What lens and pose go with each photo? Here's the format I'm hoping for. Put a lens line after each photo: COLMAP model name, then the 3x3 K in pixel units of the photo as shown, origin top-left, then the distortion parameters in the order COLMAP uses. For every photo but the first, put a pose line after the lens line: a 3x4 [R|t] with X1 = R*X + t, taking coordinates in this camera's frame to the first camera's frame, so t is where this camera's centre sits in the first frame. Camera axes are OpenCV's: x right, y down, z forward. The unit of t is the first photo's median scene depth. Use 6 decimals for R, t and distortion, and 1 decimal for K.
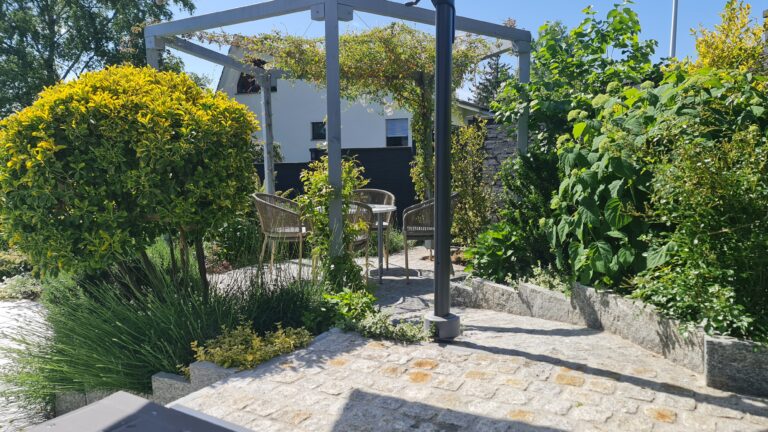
lens RADIAL K [[541.9, 0, 384.0], [0, 541.9, 216.0], [0, 0, 1]] dist [0.004685, -0.001426]
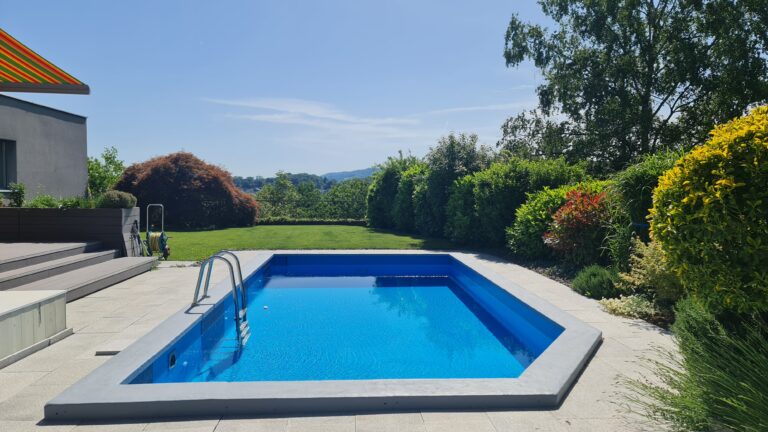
lens RADIAL K [[541.9, 0, 384.0], [0, 541.9, 216.0], [0, 0, 1]] dist [0.004685, -0.001426]
pose [[0.582447, 0.048500, -0.811421, -0.082833], [-0.087536, 0.996156, -0.003293, -0.003761], [0.808142, 0.072946, 0.584453, -0.063968]]
